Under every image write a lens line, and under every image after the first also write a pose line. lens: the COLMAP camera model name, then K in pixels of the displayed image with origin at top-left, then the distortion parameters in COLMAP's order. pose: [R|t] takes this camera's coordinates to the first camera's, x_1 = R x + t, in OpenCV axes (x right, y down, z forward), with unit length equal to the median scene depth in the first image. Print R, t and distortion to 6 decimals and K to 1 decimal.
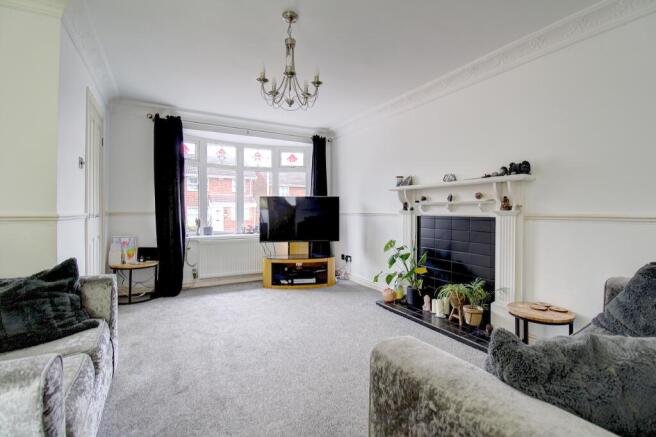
lens RADIAL K [[310.6, 0, 327.5], [0, 310.6, 209.0], [0, 0, 1]] dist [0.042555, -0.025095]
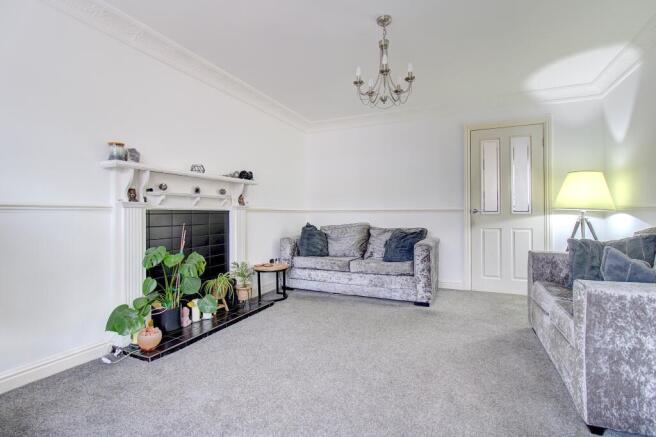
lens RADIAL K [[310.6, 0, 327.5], [0, 310.6, 209.0], [0, 0, 1]] dist [0.042555, -0.025095]
pose [[-0.598930, 0.005996, 0.800779, -0.601184], [-0.005579, 0.999916, -0.011659, 0.029851], [-0.800782, -0.011450, -0.598847, 1.288190]]
